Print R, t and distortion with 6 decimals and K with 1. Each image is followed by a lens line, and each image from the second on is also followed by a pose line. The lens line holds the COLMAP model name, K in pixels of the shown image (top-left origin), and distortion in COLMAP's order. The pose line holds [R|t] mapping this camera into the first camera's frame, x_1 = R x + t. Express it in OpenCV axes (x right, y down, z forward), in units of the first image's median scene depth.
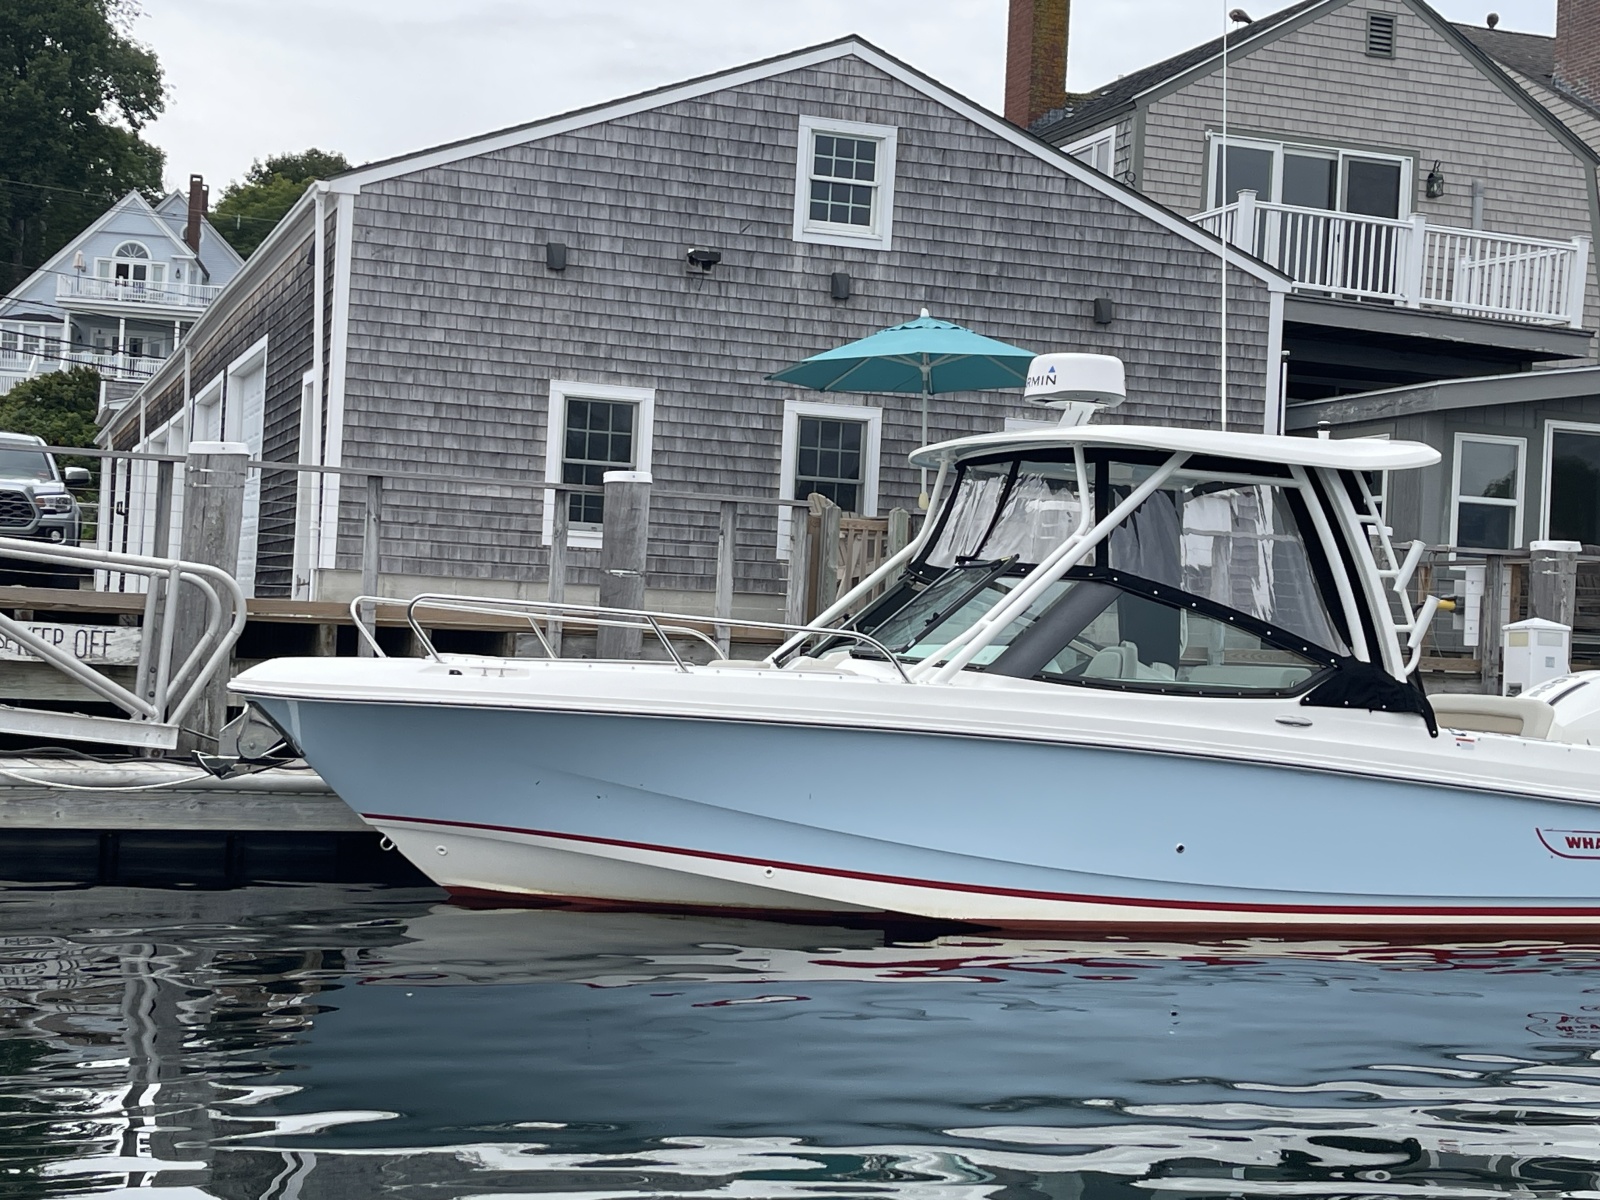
lens RADIAL K [[2396.2, 0, 779.5], [0, 2396.2, 579.5], [0, 0, 1]] dist [0.193719, -0.687304]
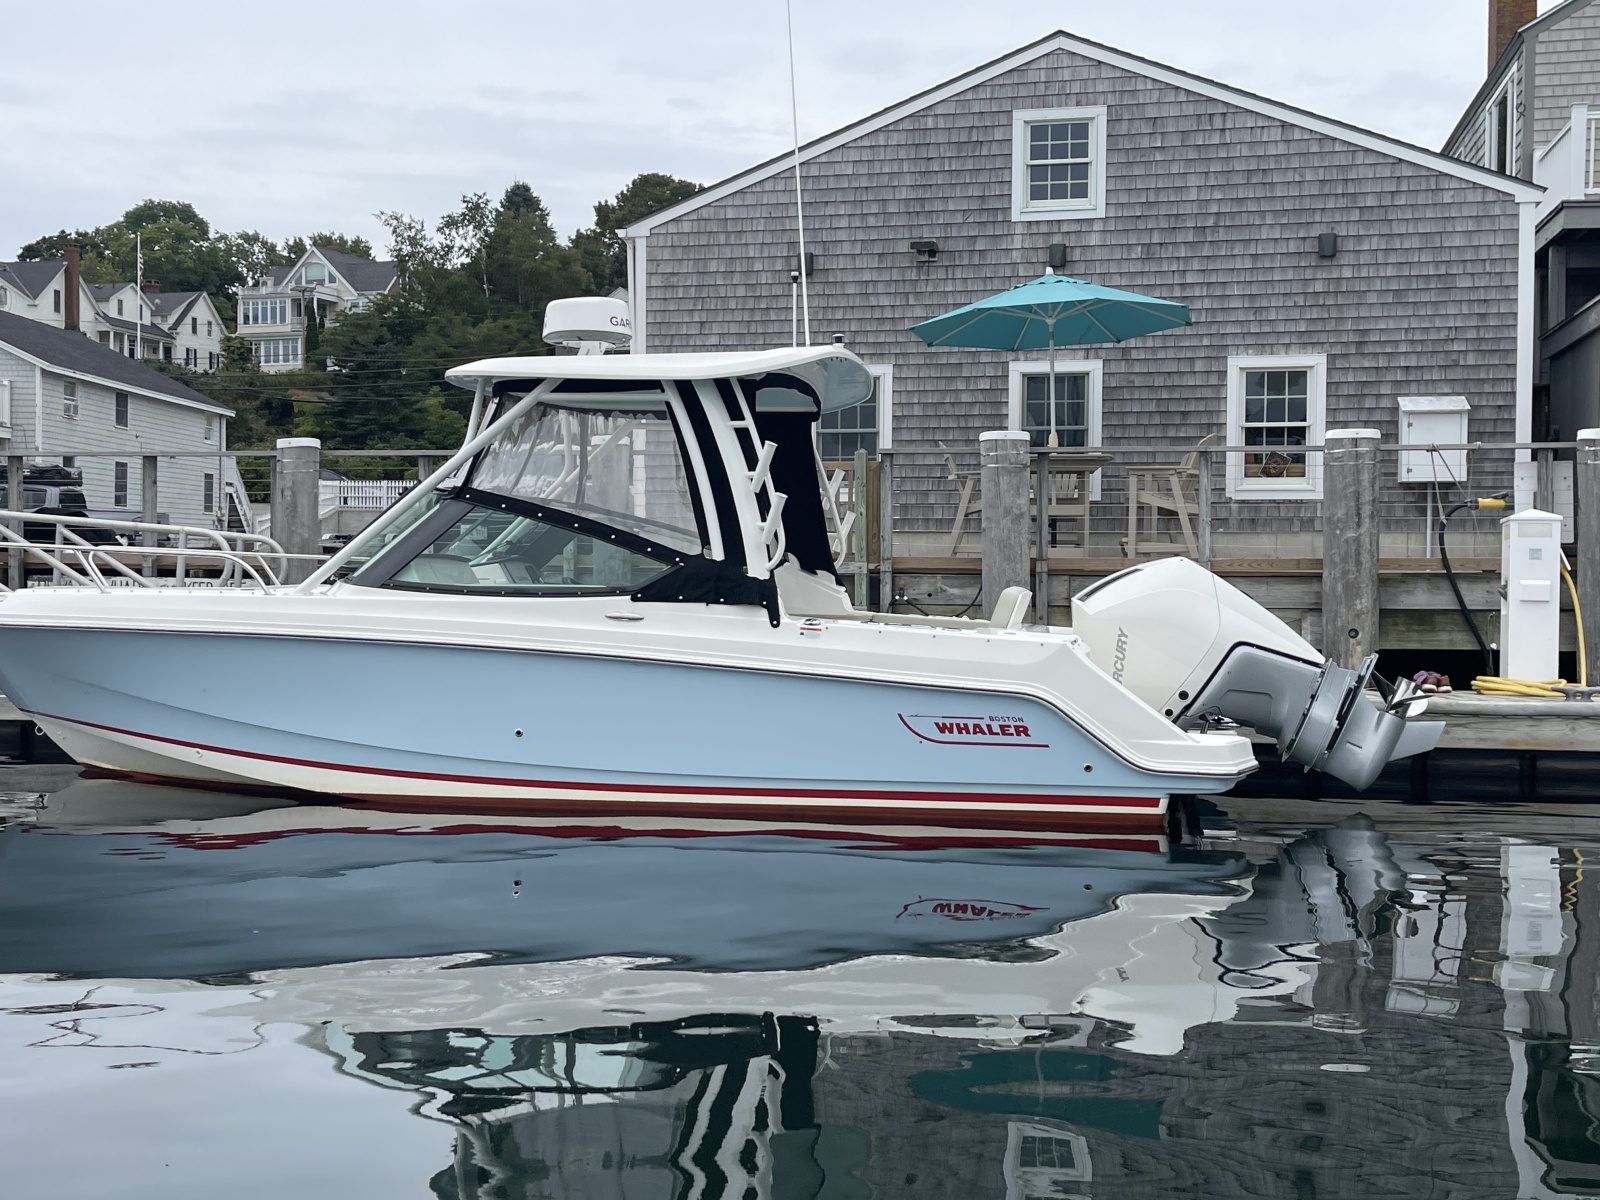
lens RADIAL K [[1885.2, 0, 768.0], [0, 1885.2, 604.2], [0, 0, 1]] dist [0.157410, -0.452944]
pose [[0.849627, -0.034749, -0.526239, 0.379442], [0.048709, 0.998732, 0.012693, 0.024121], [0.525131, -0.036417, 0.850242, 0.164545]]
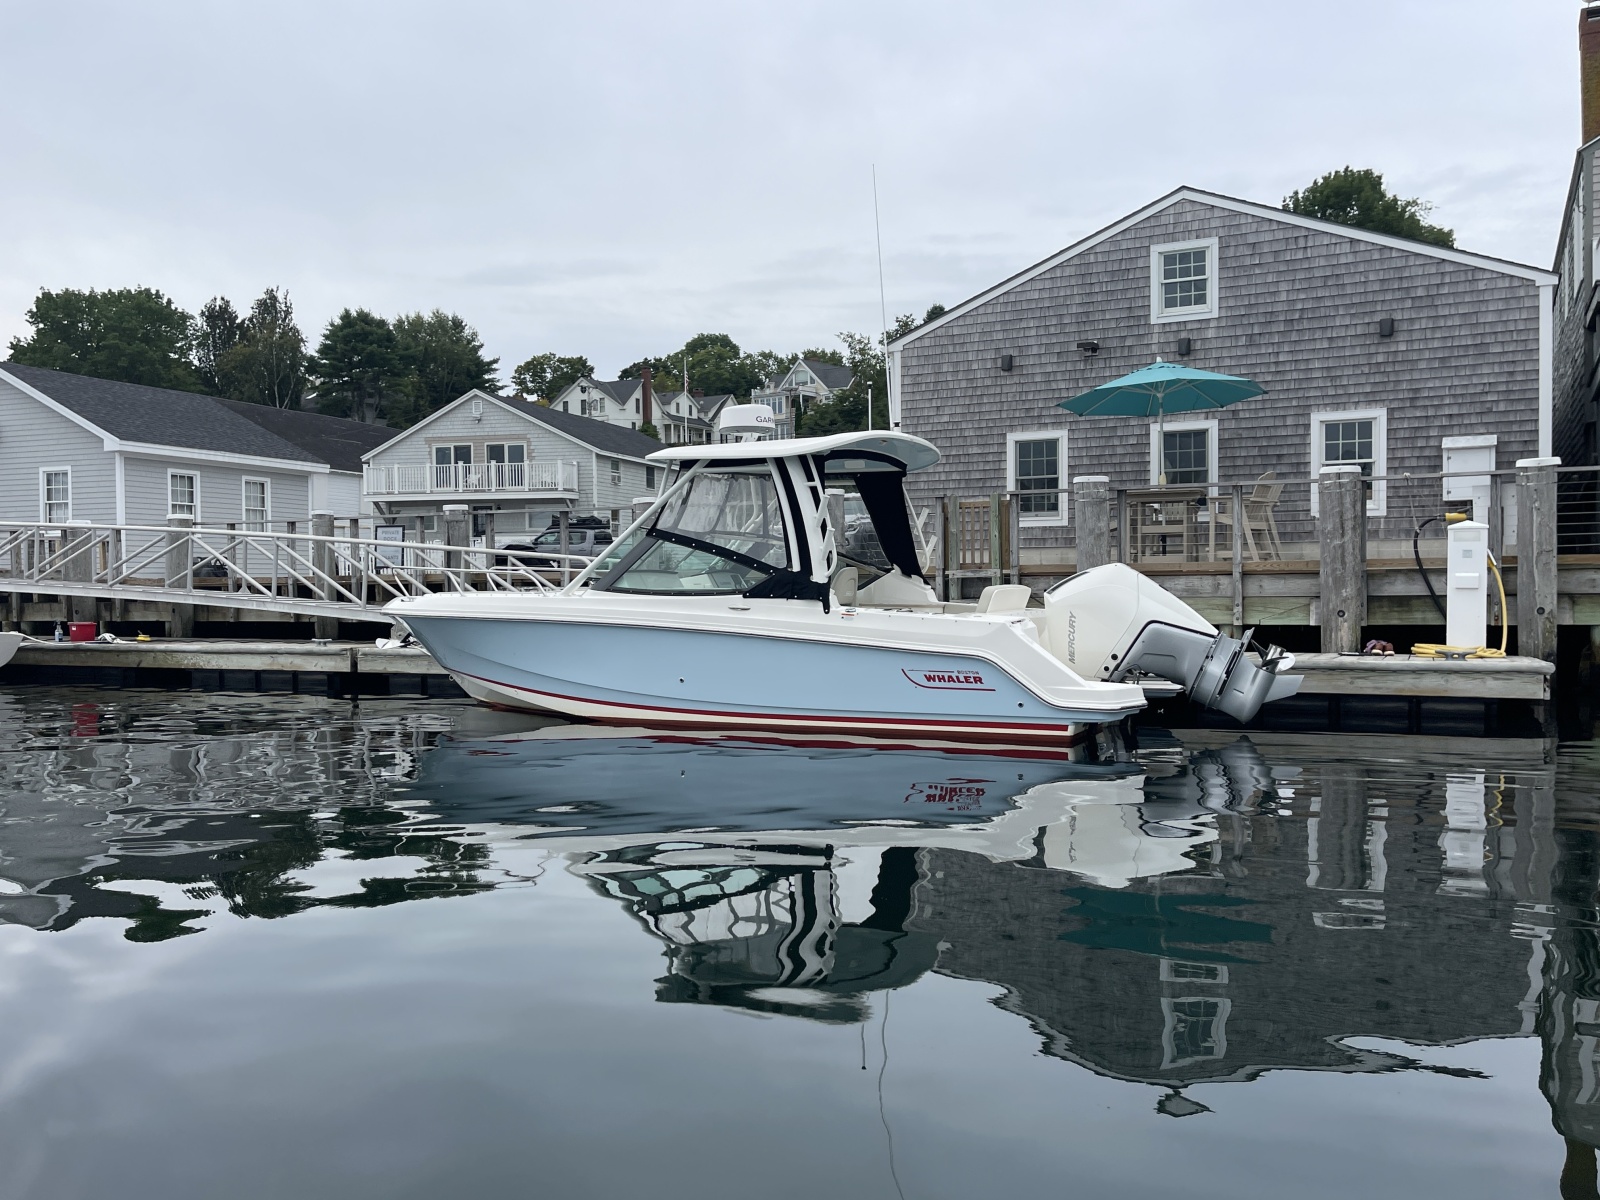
lens RADIAL K [[1349.8, 0, 798.4], [0, 1349.8, 614.5], [0, 0, 1]] dist [0.068107, -0.066834]
pose [[0.688069, -0.038304, -0.724633, 0.498783], [0.063561, 0.997949, 0.007602, 0.031296], [0.722856, -0.051289, 0.689093, 0.194105]]
